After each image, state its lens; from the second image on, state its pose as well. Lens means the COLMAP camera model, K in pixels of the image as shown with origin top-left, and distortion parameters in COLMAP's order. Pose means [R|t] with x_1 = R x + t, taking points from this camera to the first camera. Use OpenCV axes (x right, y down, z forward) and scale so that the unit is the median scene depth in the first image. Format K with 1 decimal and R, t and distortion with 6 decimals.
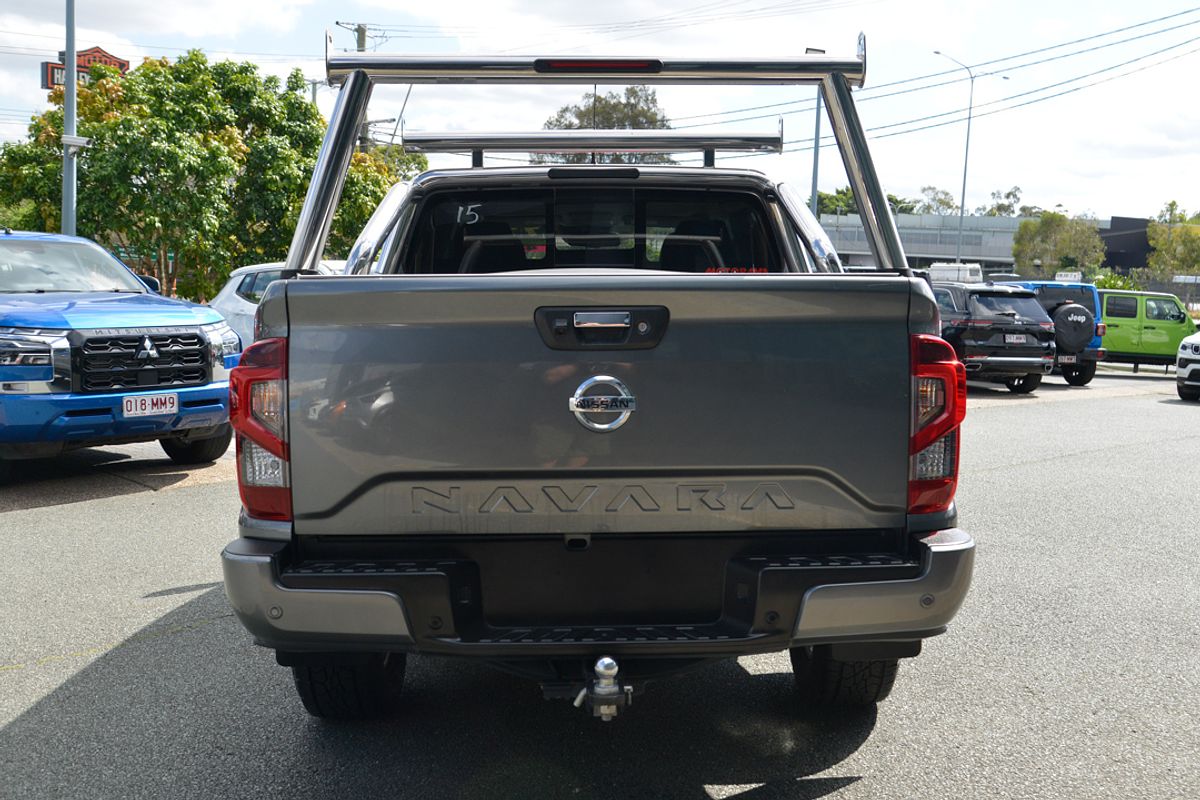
lens RADIAL K [[1082.4, 0, 601.3], [0, 1082.4, 380.7], [0, 0, 1]] dist [-0.042362, 0.009247]
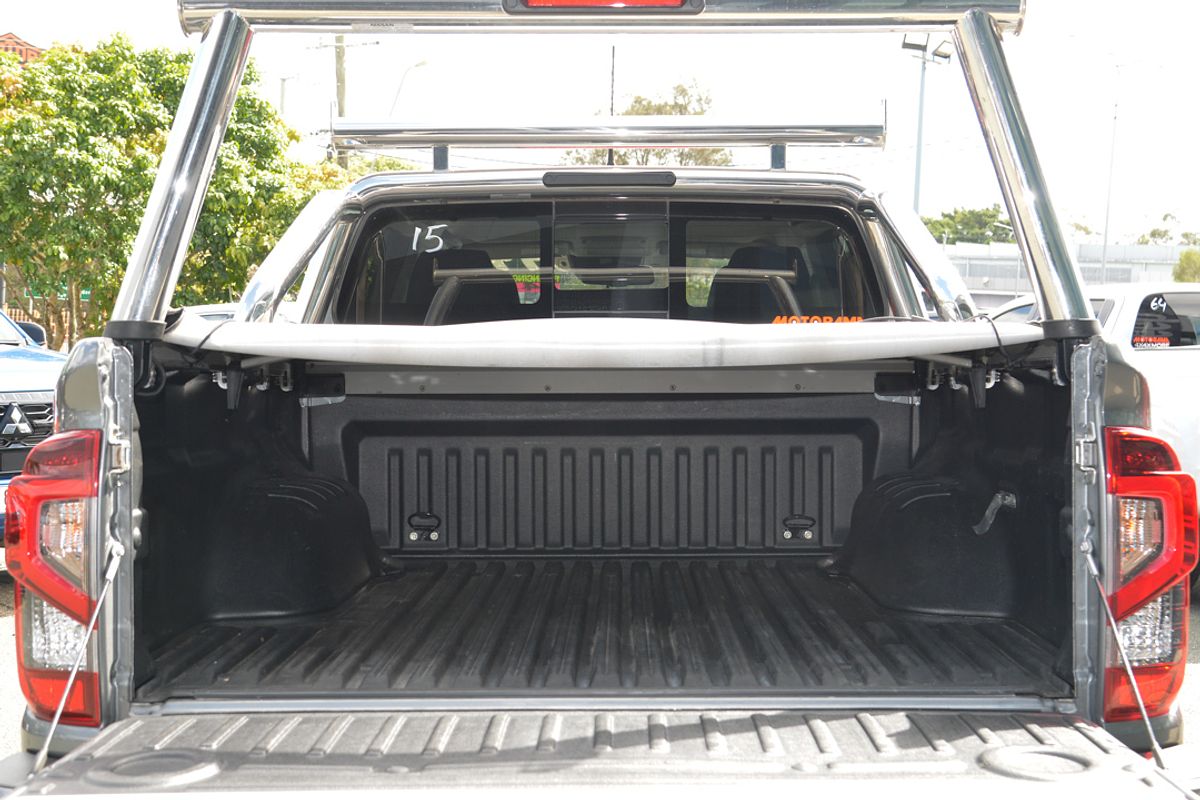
lens RADIAL K [[1320.6, 0, 600.0], [0, 1320.6, 400.0], [0, 0, 1]] dist [0.004380, -0.015914]
pose [[0.999330, 0.002739, -0.036490, 0.011255], [-0.004046, 0.999351, -0.035800, -0.013135], [0.036368, 0.035924, 0.998693, 0.102912]]
